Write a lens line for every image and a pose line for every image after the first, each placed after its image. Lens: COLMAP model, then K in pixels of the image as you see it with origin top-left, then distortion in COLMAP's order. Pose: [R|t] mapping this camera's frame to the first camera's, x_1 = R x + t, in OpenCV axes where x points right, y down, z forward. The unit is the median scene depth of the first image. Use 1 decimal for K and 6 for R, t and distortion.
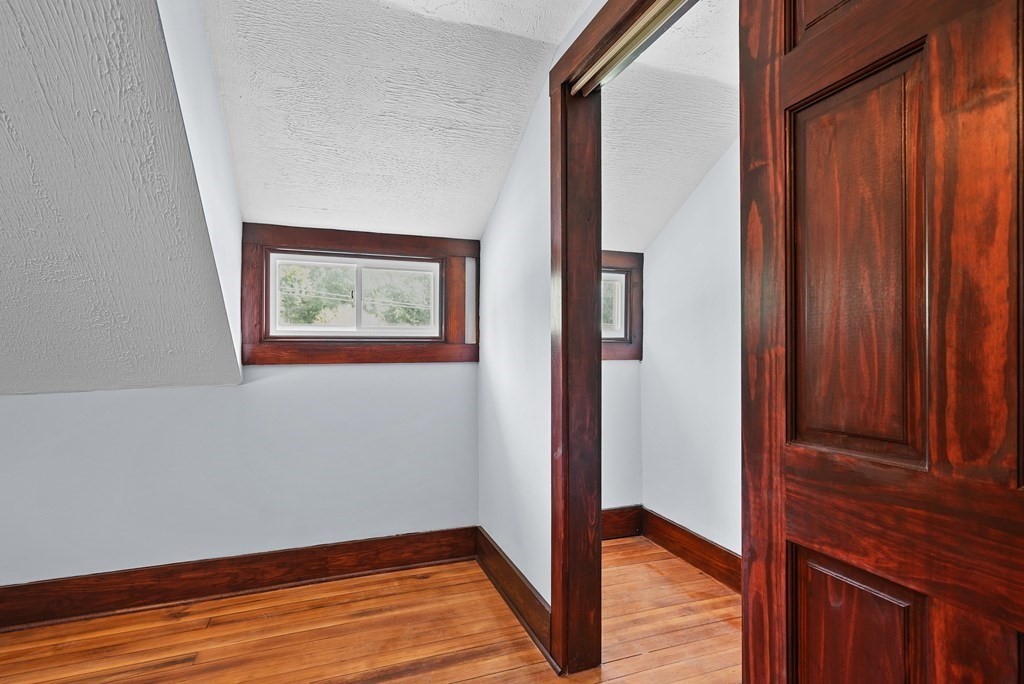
lens RADIAL K [[500.9, 0, 510.9], [0, 500.9, 353.1], [0, 0, 1]] dist [-0.000312, 0.001641]
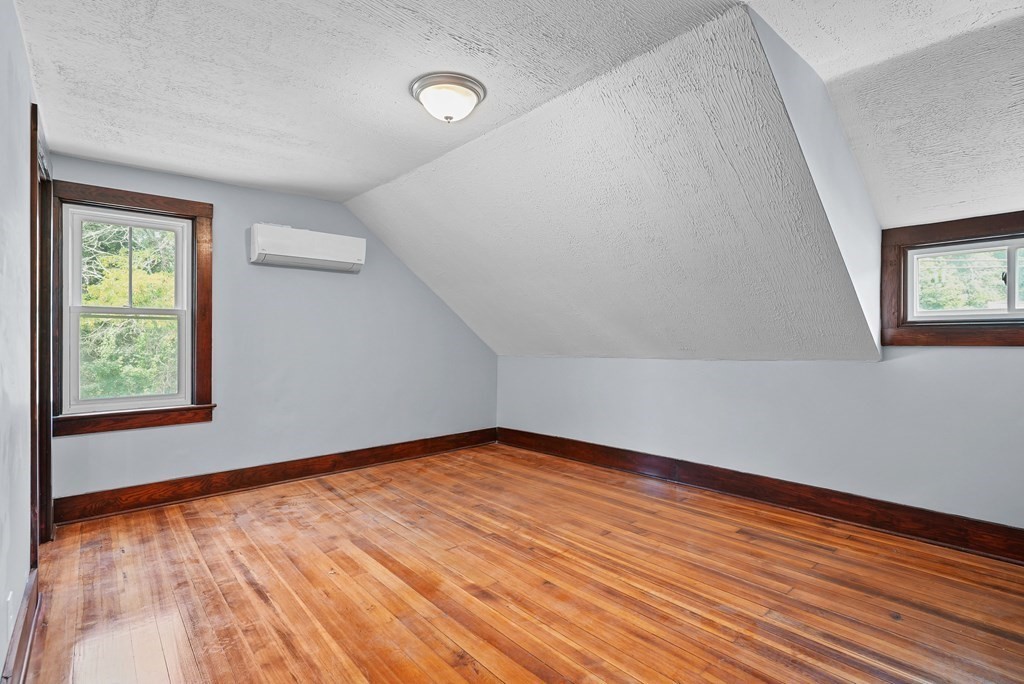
lens RADIAL K [[491.6, 0, 512.0], [0, 491.6, 342.0], [0, 0, 1]] dist [-0.003241, 0.000952]
pose [[0.345201, 0.008448, -0.938491, 0.301151], [0.001628, 0.999953, 0.009600, 0.001251], [0.938527, -0.004842, 0.345171, -0.285049]]
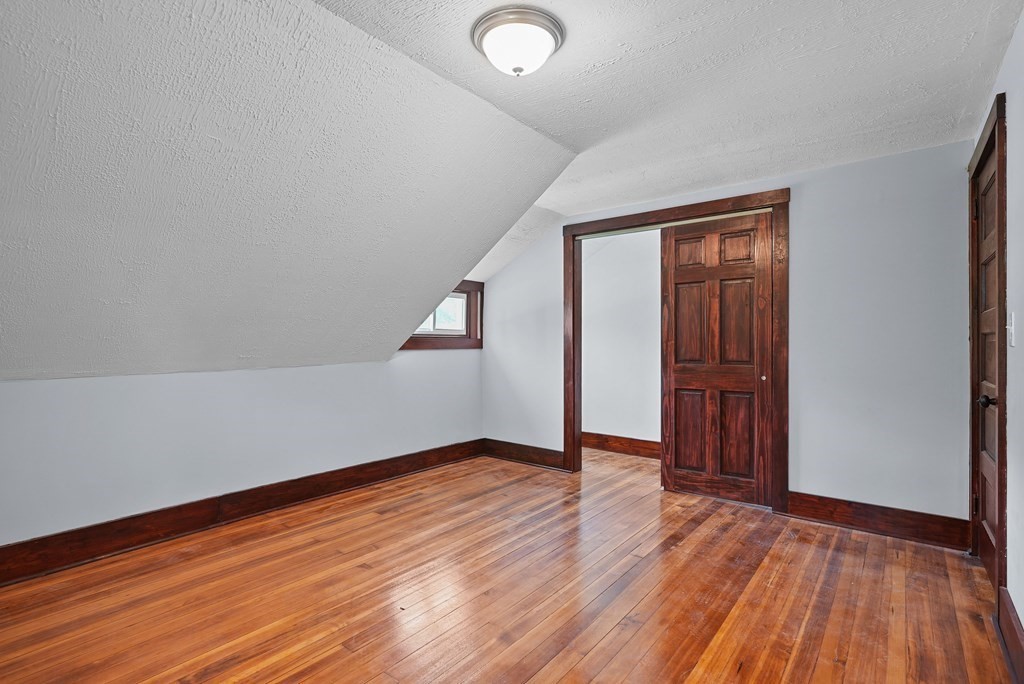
lens RADIAL K [[491.6, 0, 512.0], [0, 491.6, 342.0], [0, 0, 1]] dist [-0.003241, 0.000952]
pose [[0.862713, 0.002187, 0.505689, -1.115659], [0.002268, 0.999964, -0.008194, 0.011138], [-0.505688, 0.008216, 0.862677, -0.762891]]
